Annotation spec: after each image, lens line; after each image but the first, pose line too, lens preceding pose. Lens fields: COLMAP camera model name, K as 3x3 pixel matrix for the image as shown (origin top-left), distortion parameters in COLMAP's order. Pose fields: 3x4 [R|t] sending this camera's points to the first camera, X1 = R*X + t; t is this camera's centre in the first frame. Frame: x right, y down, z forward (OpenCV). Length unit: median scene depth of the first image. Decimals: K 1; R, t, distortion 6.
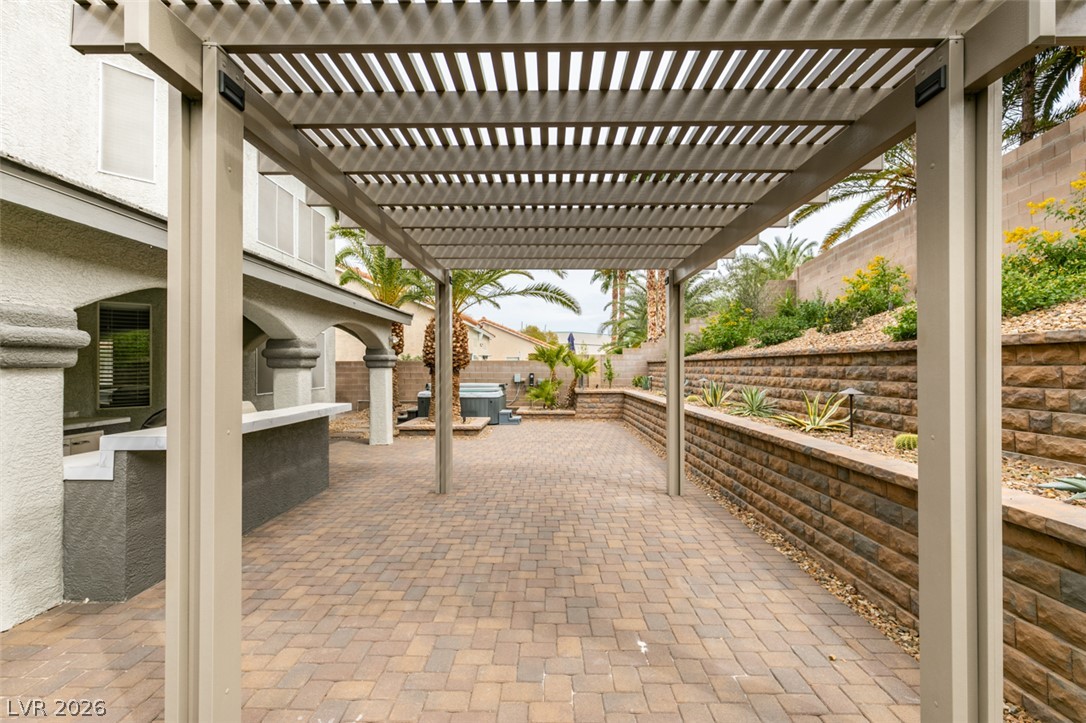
lens RADIAL K [[494.1, 0, 545.5], [0, 494.1, 364.1], [0, 0, 1]] dist [0.011914, -0.001816]
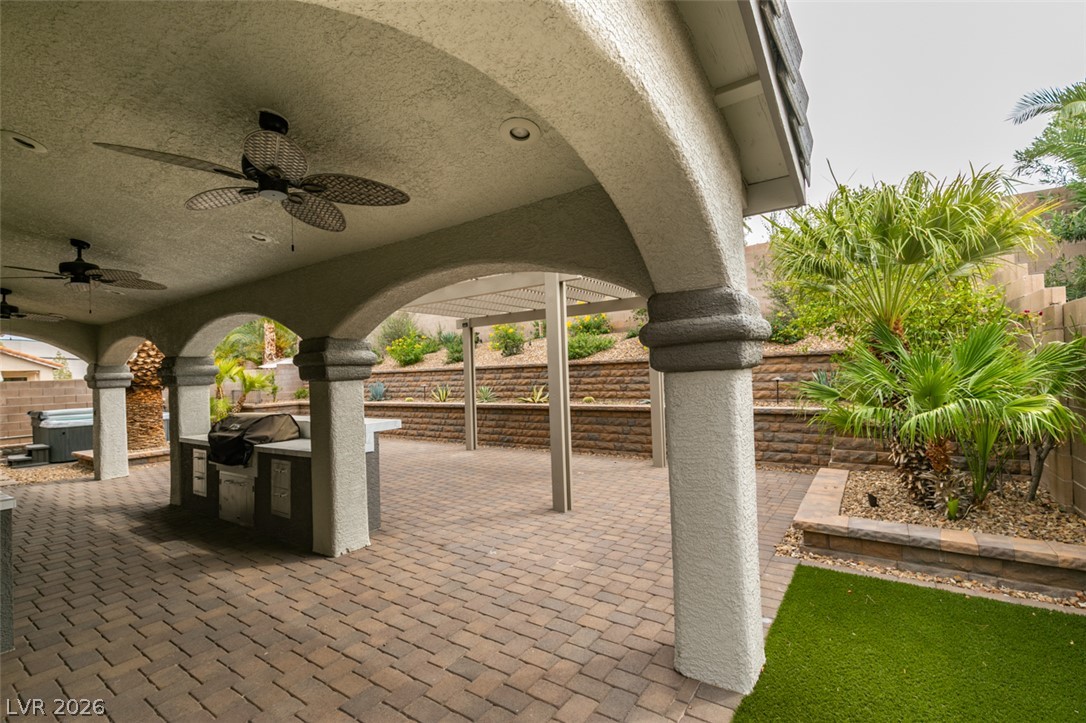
lens RADIAL K [[494.1, 0, 554.6], [0, 494.1, 362.1], [0, 0, 1]] dist [0.011914, -0.001816]
pose [[0.535933, -0.000487, 0.844260, -1.304606], [0.027054, 0.999496, -0.016598, -0.005039], [-0.843827, 0.031736, 0.535676, -0.223632]]
